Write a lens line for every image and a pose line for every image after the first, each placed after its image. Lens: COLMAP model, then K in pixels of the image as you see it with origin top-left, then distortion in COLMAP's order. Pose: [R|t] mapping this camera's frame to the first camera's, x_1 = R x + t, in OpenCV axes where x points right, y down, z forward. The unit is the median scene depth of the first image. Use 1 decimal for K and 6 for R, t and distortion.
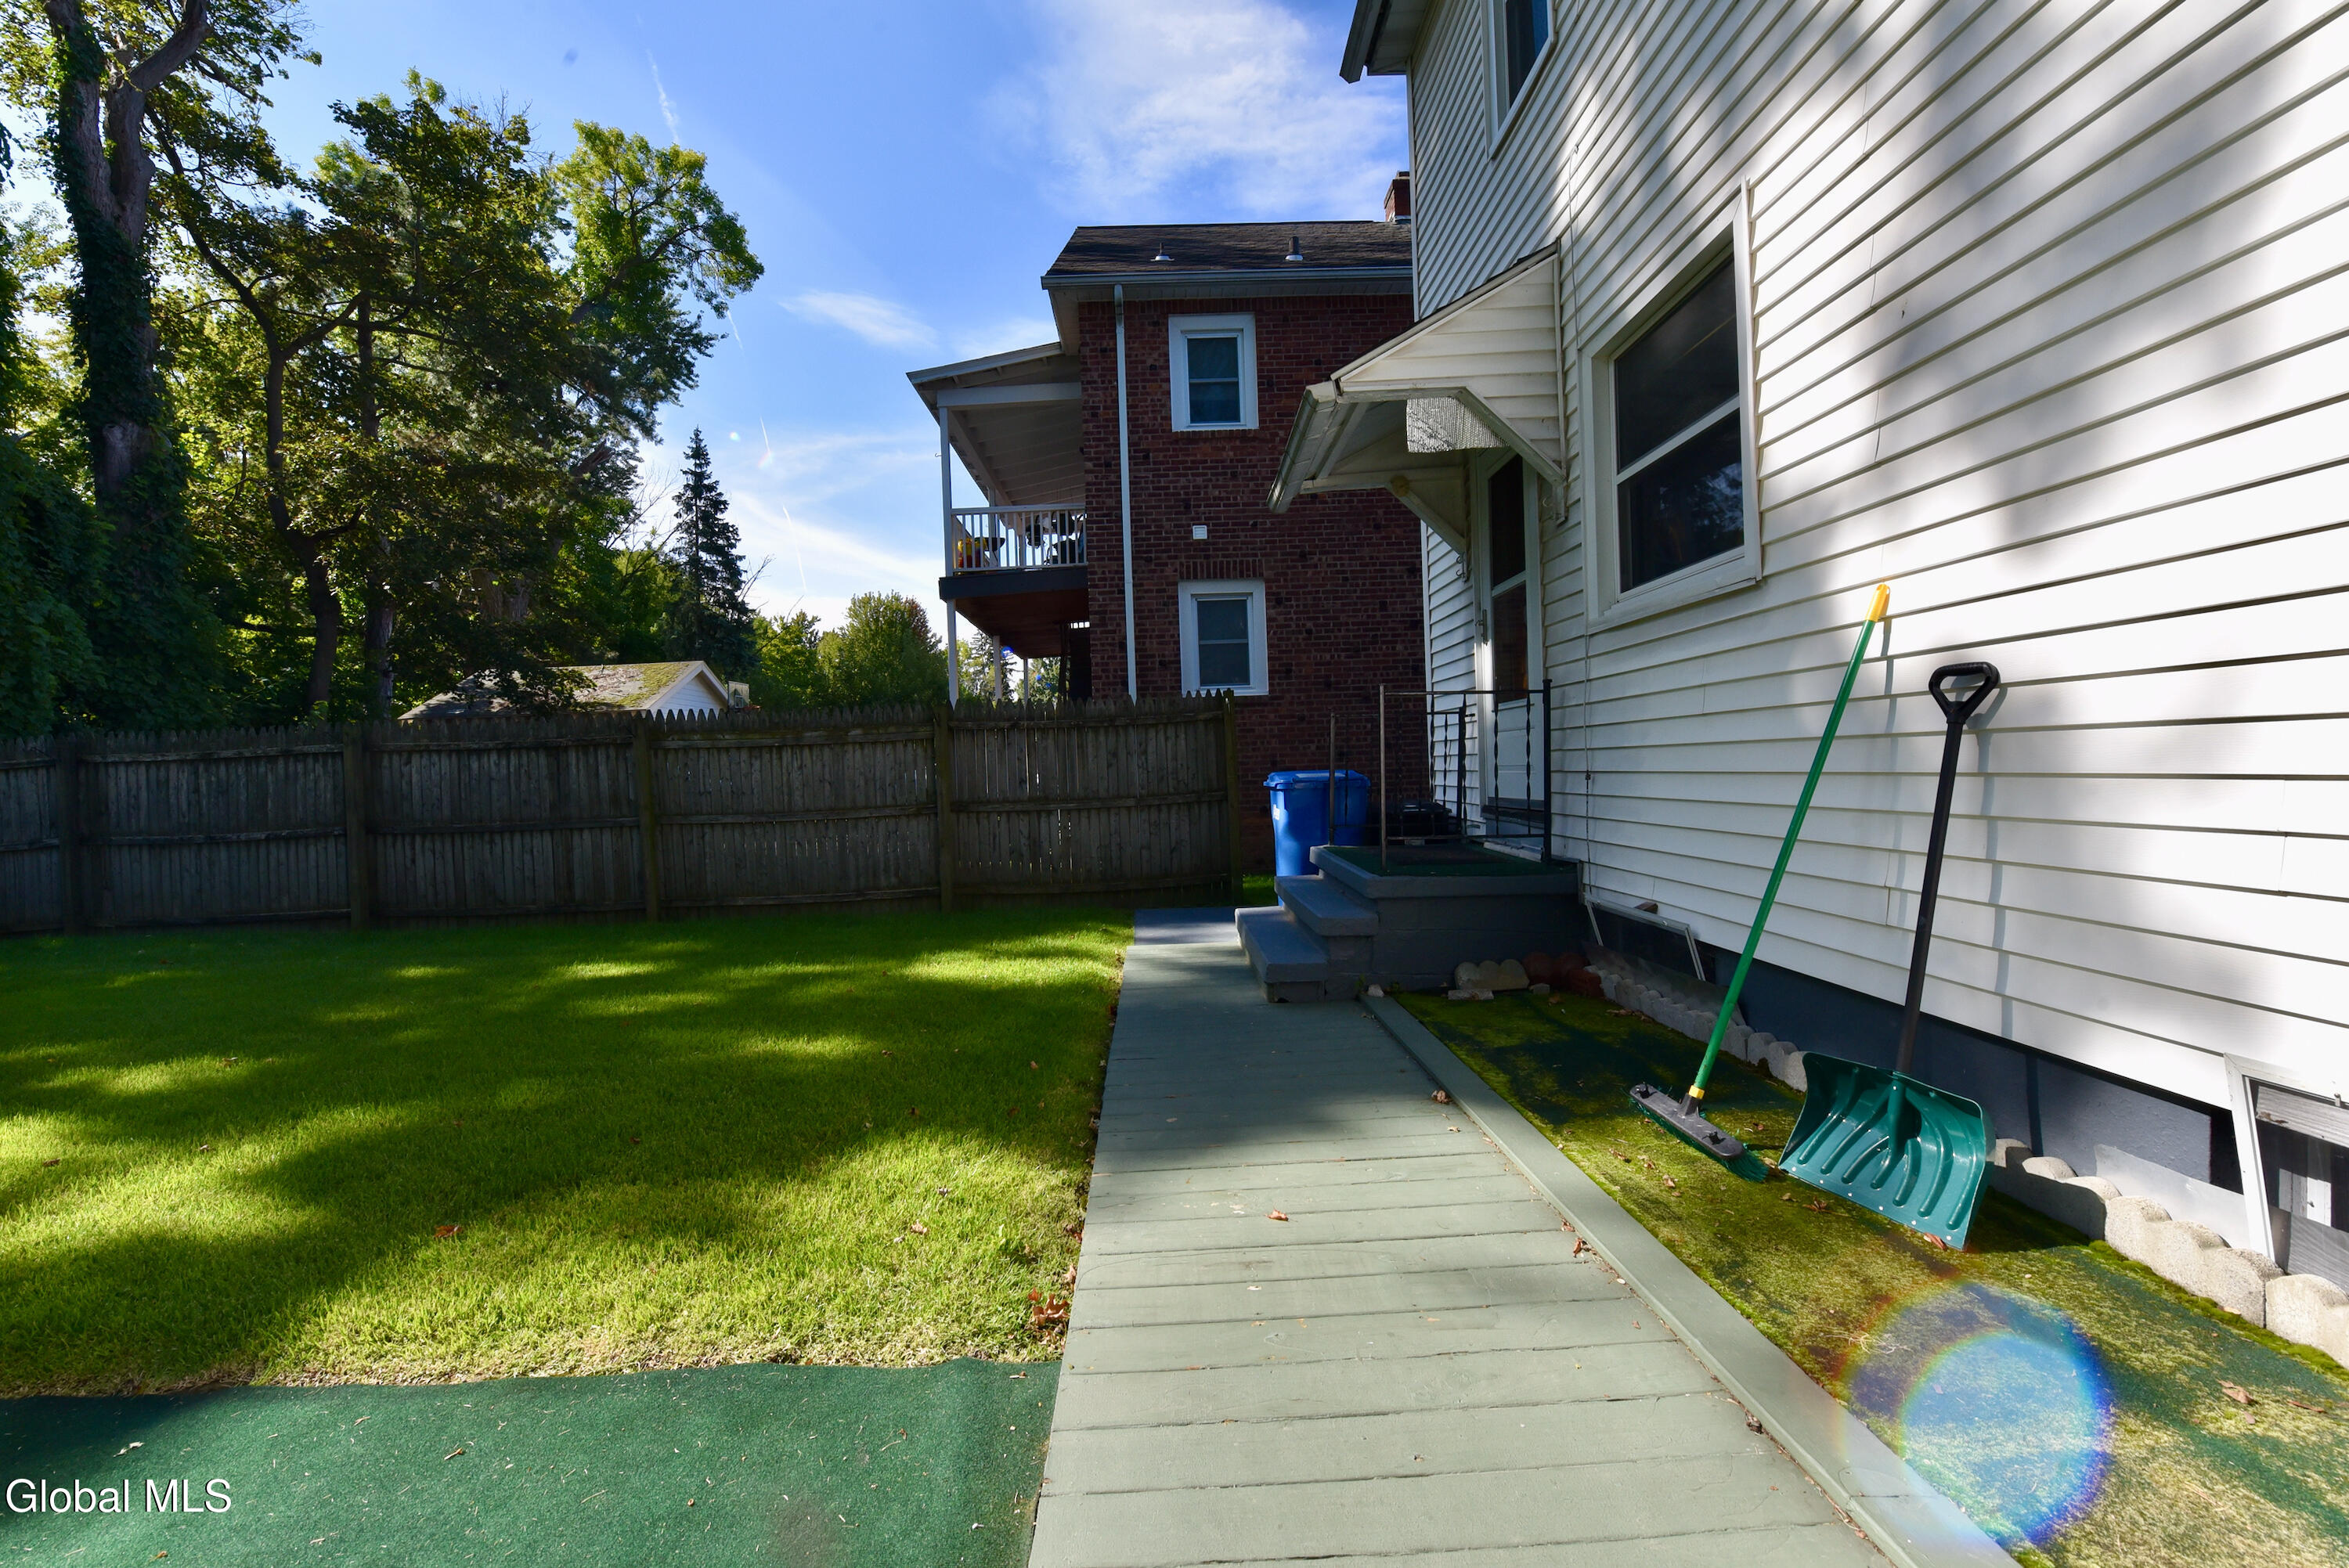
lens RADIAL K [[941.8, 0, 1170.1], [0, 941.8, 786.7], [0, 0, 1]] dist [-0.013676, -0.002194]
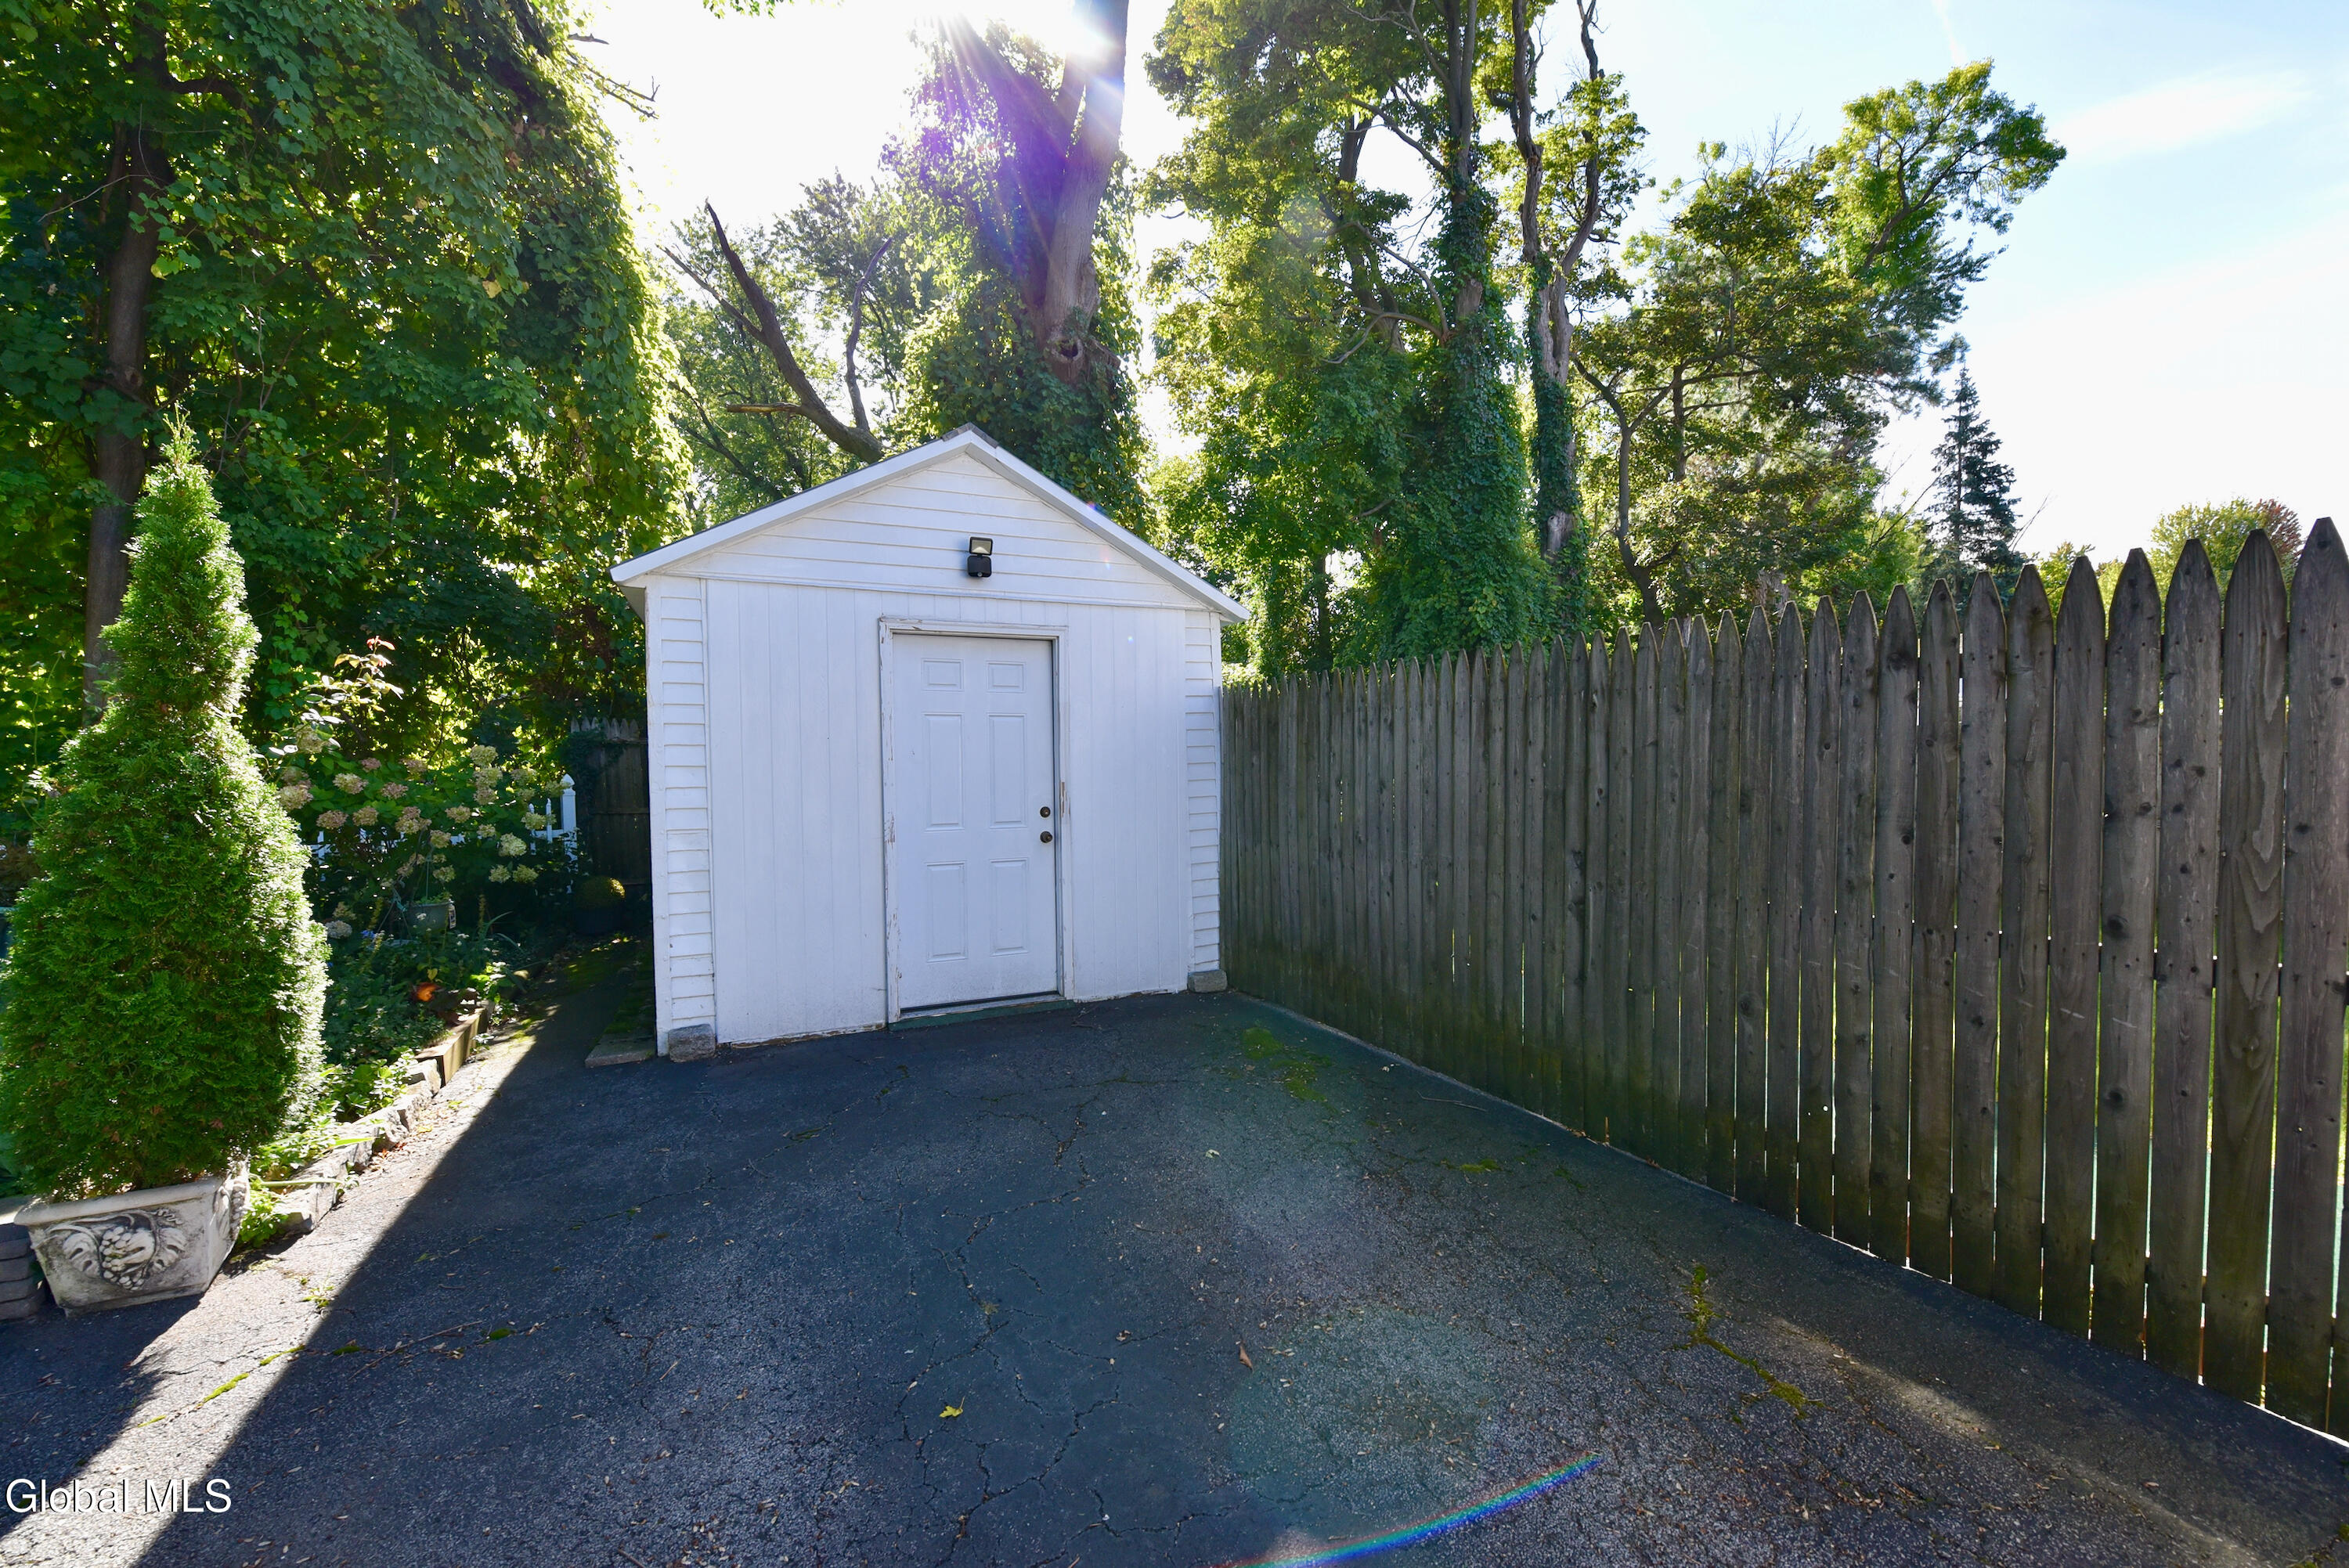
lens RADIAL K [[941.8, 0, 1185.9], [0, 941.8, 783.8], [0, 0, 1]] dist [-0.013676, -0.002194]
pose [[0.435807, 0.048700, -0.898722, -0.018589], [-0.020866, 0.998813, 0.044005, -0.012856], [0.899798, -0.000425, 0.436306, -0.152920]]
